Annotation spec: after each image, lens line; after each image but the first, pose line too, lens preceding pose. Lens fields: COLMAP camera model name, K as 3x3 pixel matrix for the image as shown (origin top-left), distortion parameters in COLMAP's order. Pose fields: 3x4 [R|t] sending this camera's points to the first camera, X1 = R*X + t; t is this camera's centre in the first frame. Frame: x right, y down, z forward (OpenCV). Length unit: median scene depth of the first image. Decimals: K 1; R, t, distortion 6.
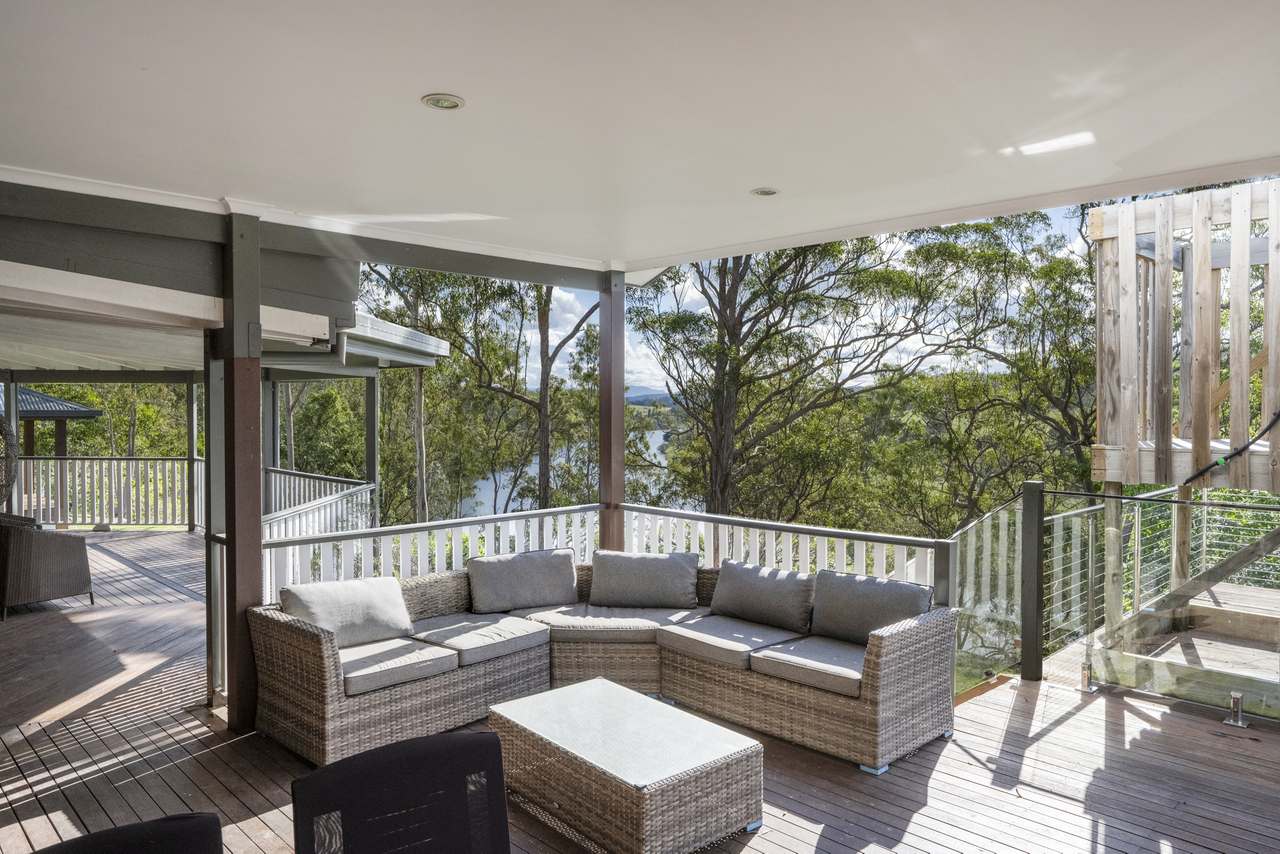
lens RADIAL K [[867.5, 0, 640.0], [0, 867.5, 427.0], [0, 0, 1]] dist [-0.064468, 0.000123]
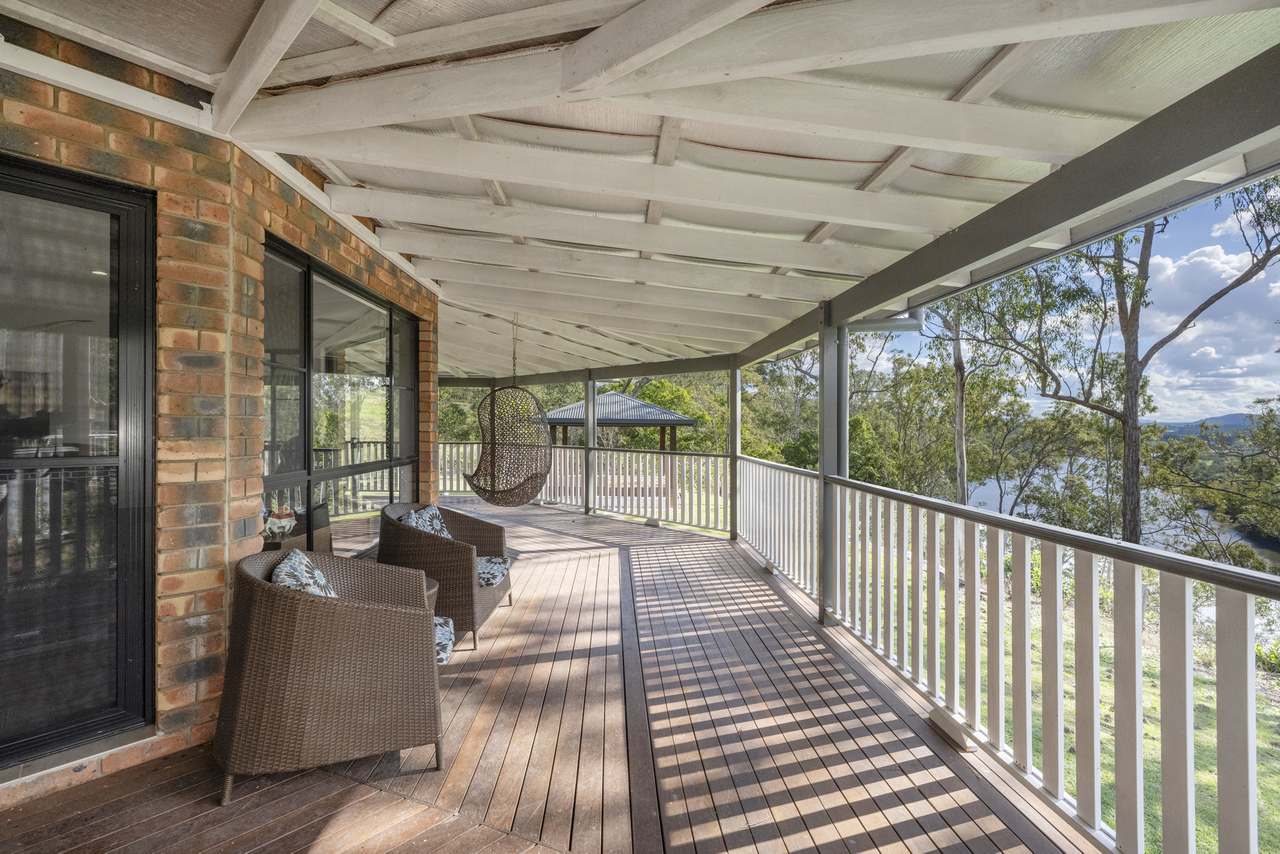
lens RADIAL K [[520.2, 0, 640.0], [0, 520.2, 427.0], [0, 0, 1]] dist [0.000251, 0.000027]
pose [[0.740607, 0.004945, -0.671920, -0.064836], [-0.024869, 0.999490, -0.020056, 0.005519], [0.671478, 0.031564, 0.740352, 0.144693]]
